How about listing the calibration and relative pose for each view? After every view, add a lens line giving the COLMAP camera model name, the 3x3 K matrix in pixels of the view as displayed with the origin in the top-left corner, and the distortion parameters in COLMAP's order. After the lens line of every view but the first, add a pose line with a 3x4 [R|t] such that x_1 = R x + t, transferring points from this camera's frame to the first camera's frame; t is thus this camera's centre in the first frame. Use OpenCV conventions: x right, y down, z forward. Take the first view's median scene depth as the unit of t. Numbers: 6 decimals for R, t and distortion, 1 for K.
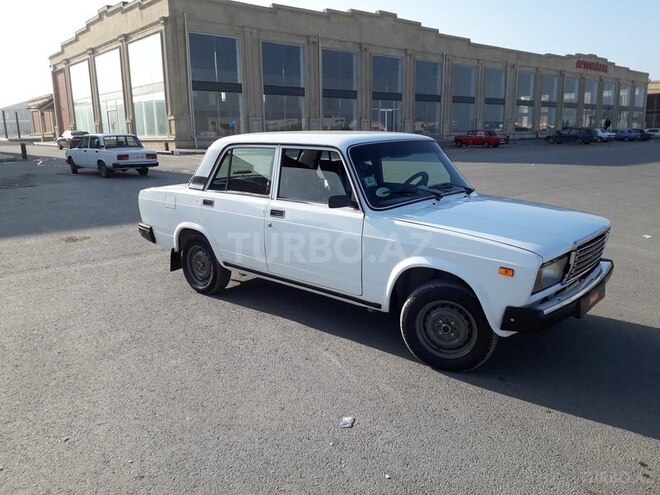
lens RADIAL K [[535.8, 0, 325.4], [0, 535.8, 249.8], [0, 0, 1]] dist [-0.006872, -0.010402]
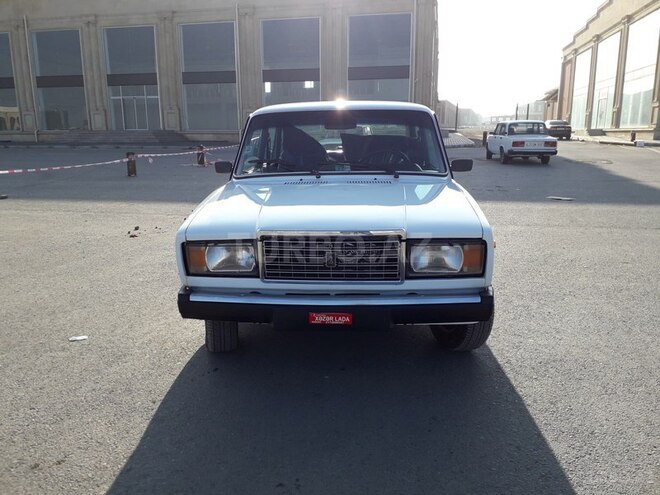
lens RADIAL K [[535.8, 0, 325.4], [0, 535.8, 249.8], [0, 0, 1]] dist [-0.006872, -0.010402]
pose [[0.604536, 0.176017, -0.776888, 0.094280], [-0.165074, 0.981792, 0.093989, -0.005960], [0.779286, 0.071424, 0.622585, 0.049257]]
